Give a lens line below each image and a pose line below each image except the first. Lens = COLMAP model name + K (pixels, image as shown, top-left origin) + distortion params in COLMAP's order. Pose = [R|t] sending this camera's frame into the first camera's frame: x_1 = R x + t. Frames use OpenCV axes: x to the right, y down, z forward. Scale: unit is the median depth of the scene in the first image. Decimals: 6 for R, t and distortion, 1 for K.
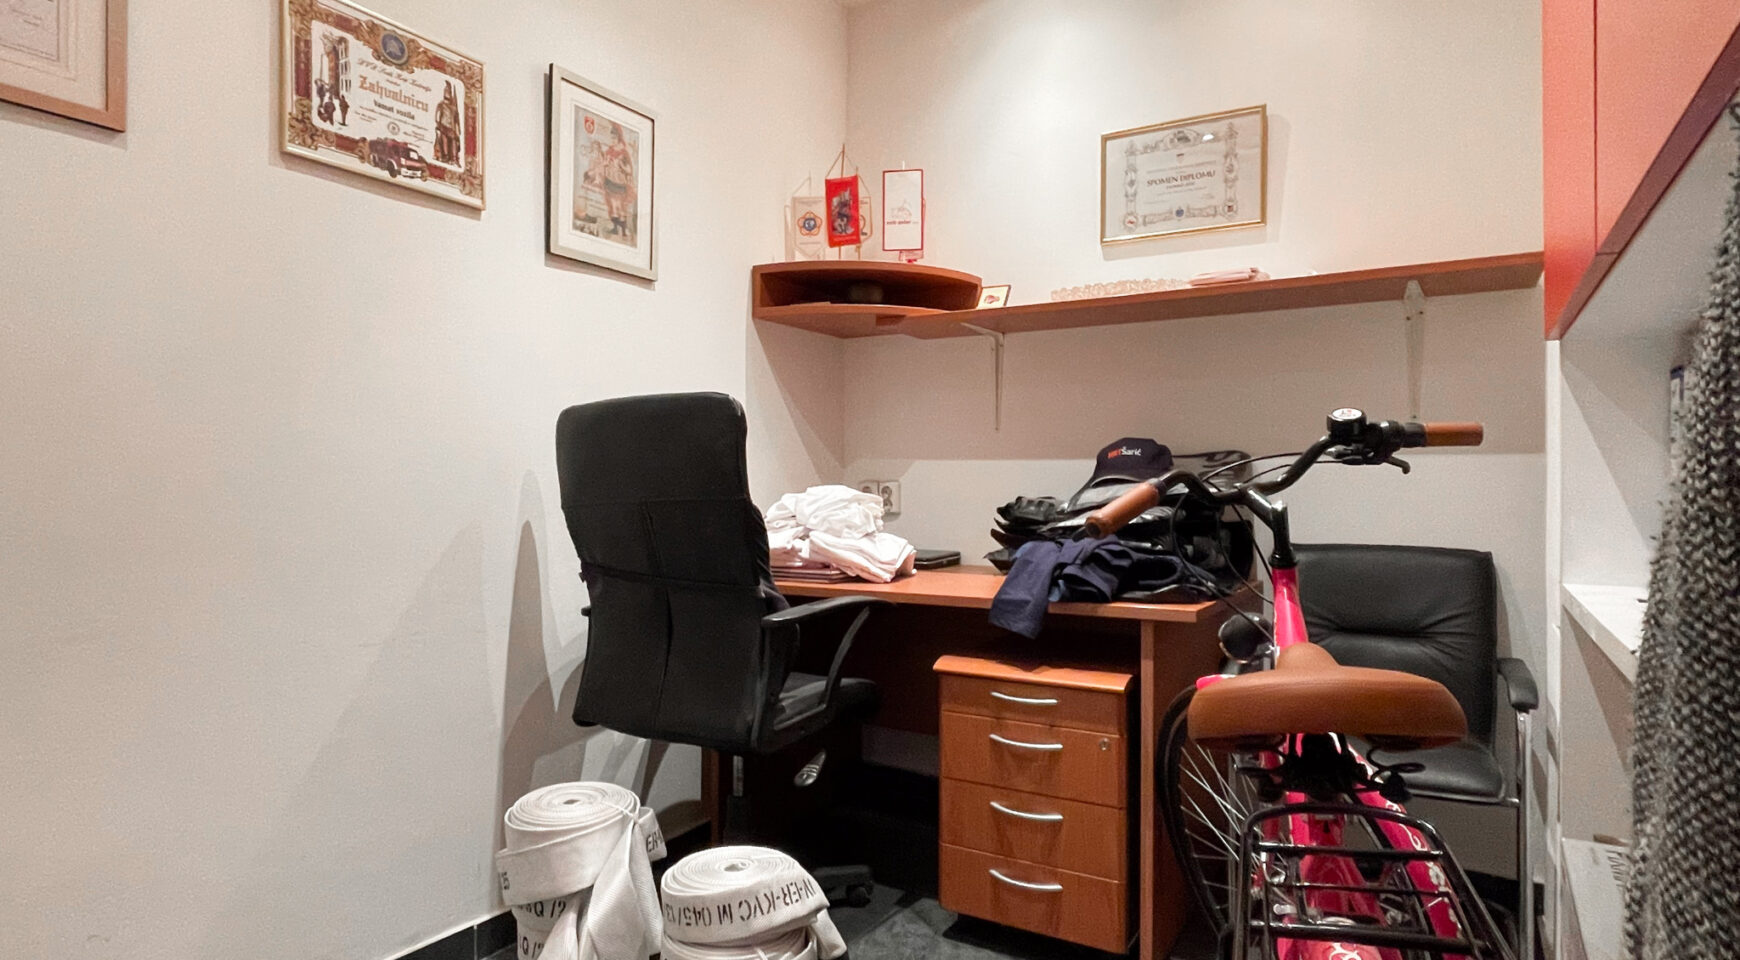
lens RADIAL K [[904.3, 0, 861.4], [0, 904.3, 486.0], [0, 0, 1]] dist [0.001979, -0.008914]
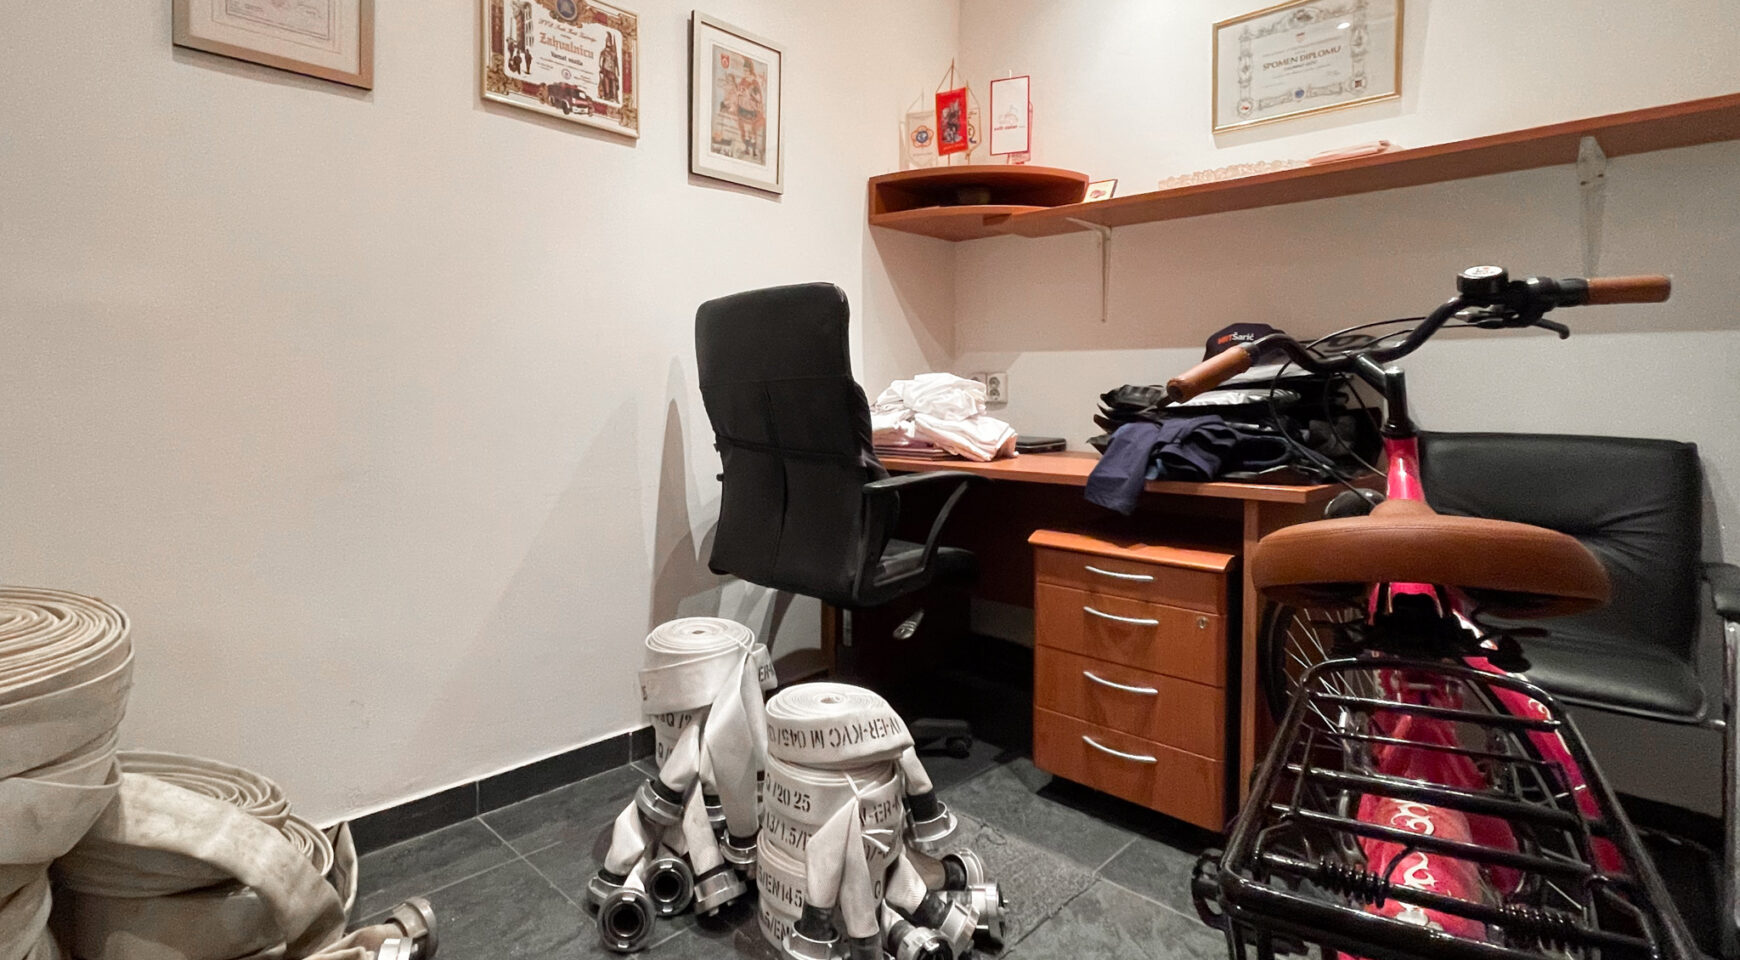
lens RADIAL K [[758.4, 0, 870.8], [0, 758.4, 464.1], [0, 0, 1]] dist [-0.011204, 0.006144]
pose [[0.966001, 0.007886, -0.258420, 0.132651], [-0.005543, 0.999937, 0.009794, 0.106624], [0.258480, -0.008029, 0.965983, 0.098127]]
